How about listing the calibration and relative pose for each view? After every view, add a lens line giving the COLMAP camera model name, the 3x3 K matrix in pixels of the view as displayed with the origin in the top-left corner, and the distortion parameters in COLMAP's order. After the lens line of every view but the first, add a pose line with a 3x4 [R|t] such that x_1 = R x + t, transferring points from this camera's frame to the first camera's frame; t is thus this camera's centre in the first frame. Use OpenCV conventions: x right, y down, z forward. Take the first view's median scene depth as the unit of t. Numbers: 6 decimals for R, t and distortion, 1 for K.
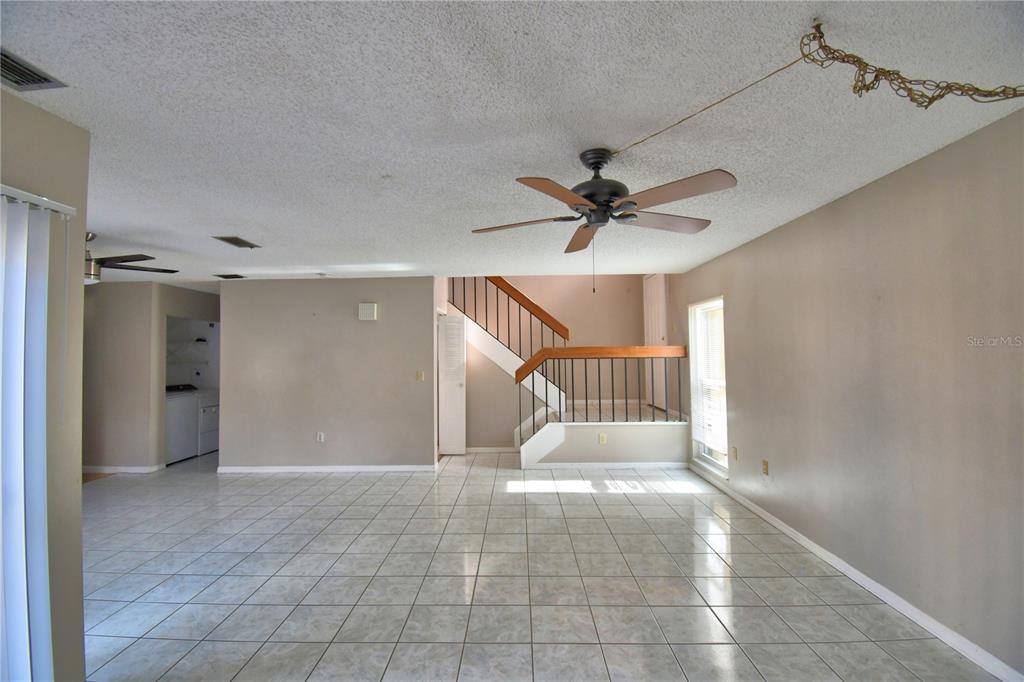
lens RADIAL K [[445.8, 0, 506.1], [0, 445.8, 339.3], [0, 0, 1]] dist [0.019719, -0.025123]
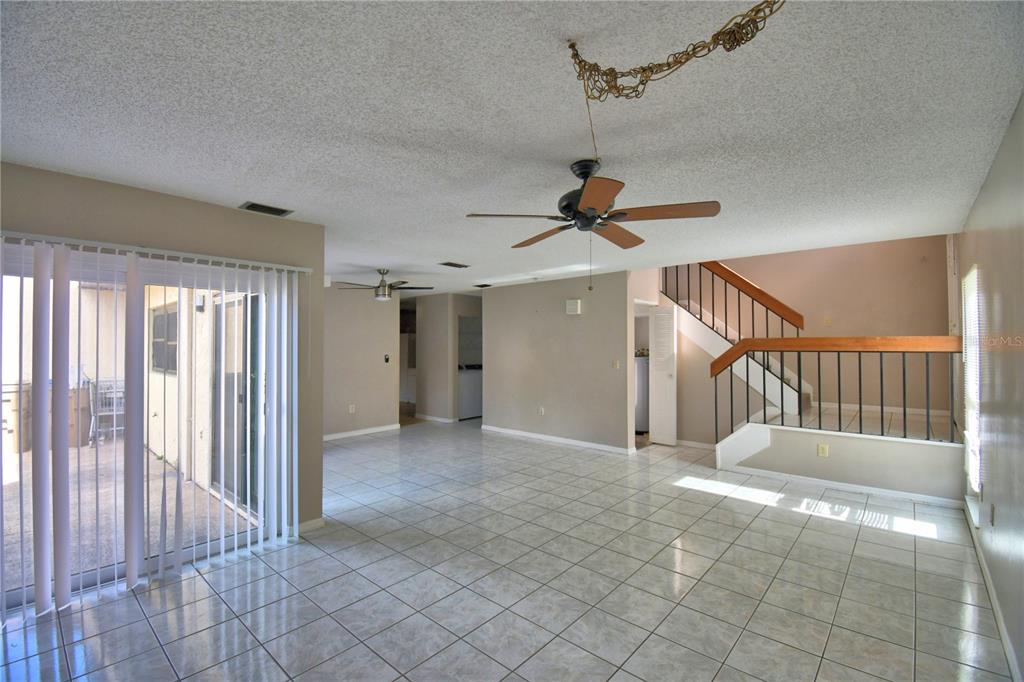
lens RADIAL K [[445.8, 0, 506.1], [0, 445.8, 339.3], [0, 0, 1]] dist [0.019719, -0.025123]
pose [[0.761410, 0.002198, -0.648267, 0.304262], [0.013321, 0.999730, 0.019036, -0.002818], [0.648134, -0.023130, 0.761175, 0.010989]]
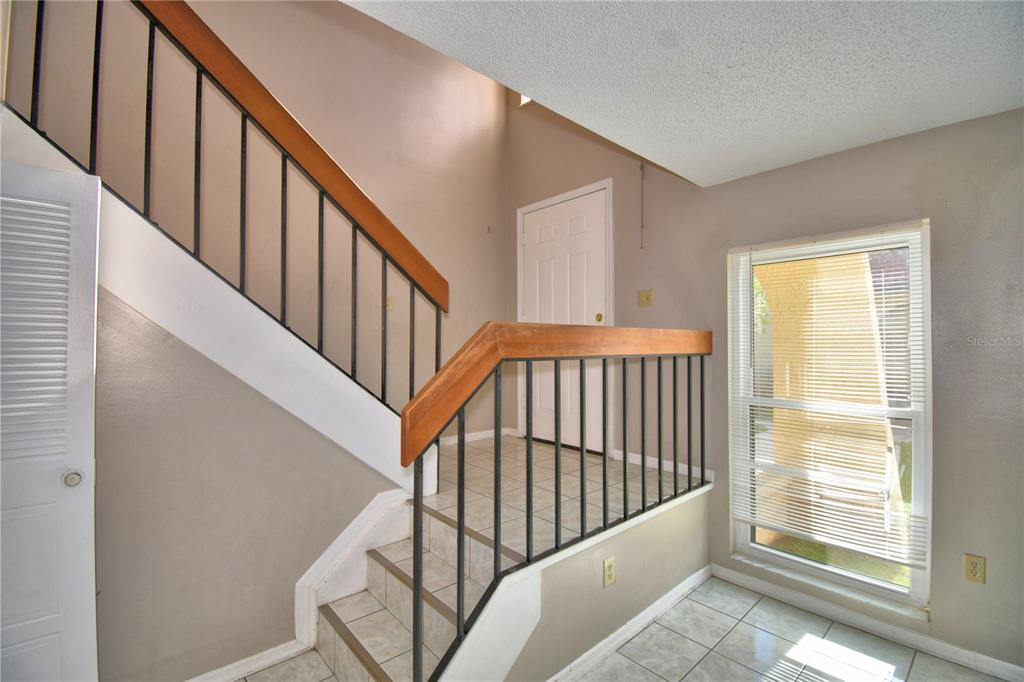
lens RADIAL K [[437.9, 0, 496.7], [0, 437.9, 356.6], [0, 0, 1]] dist [-0.037654, 0.000281]
pose [[0.741247, -0.000277, 0.671232, -0.099822], [-0.028864, 0.999062, 0.032287, 0.033187], [-0.670611, -0.043307, 0.740544, 0.801105]]
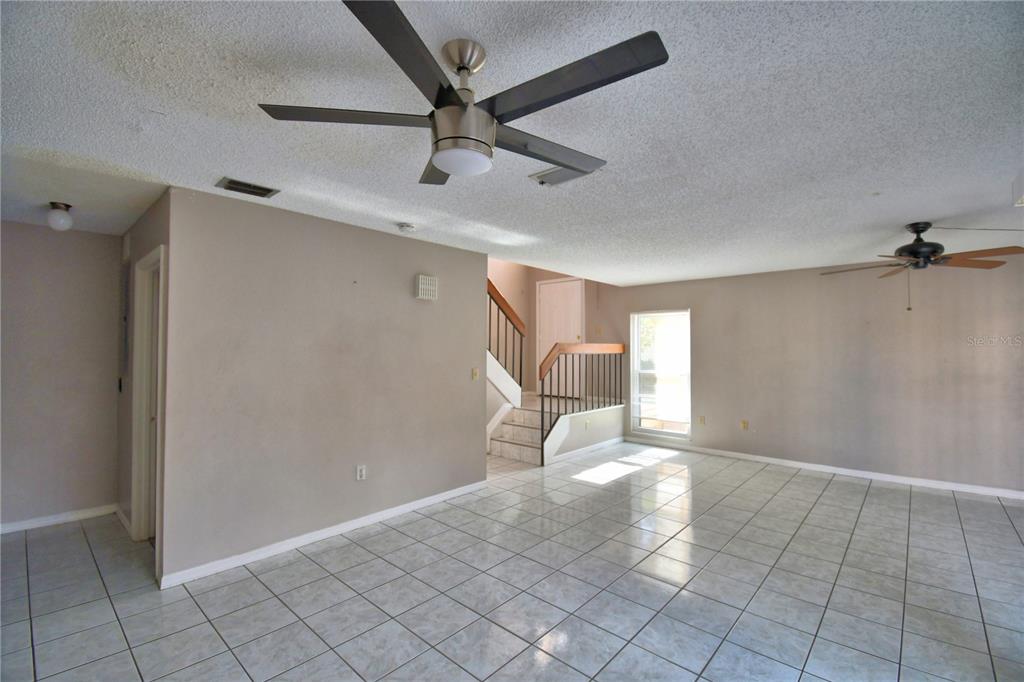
lens RADIAL K [[445.8, 0, 506.1], [0, 445.8, 339.3], [0, 0, 1]] dist [0.019719, -0.025123]
pose [[0.652877, 0.033293, 0.756732, -0.775296], [-0.036154, 0.999265, -0.012771, 0.026300], [-0.756600, -0.019021, 0.653601, 0.424600]]
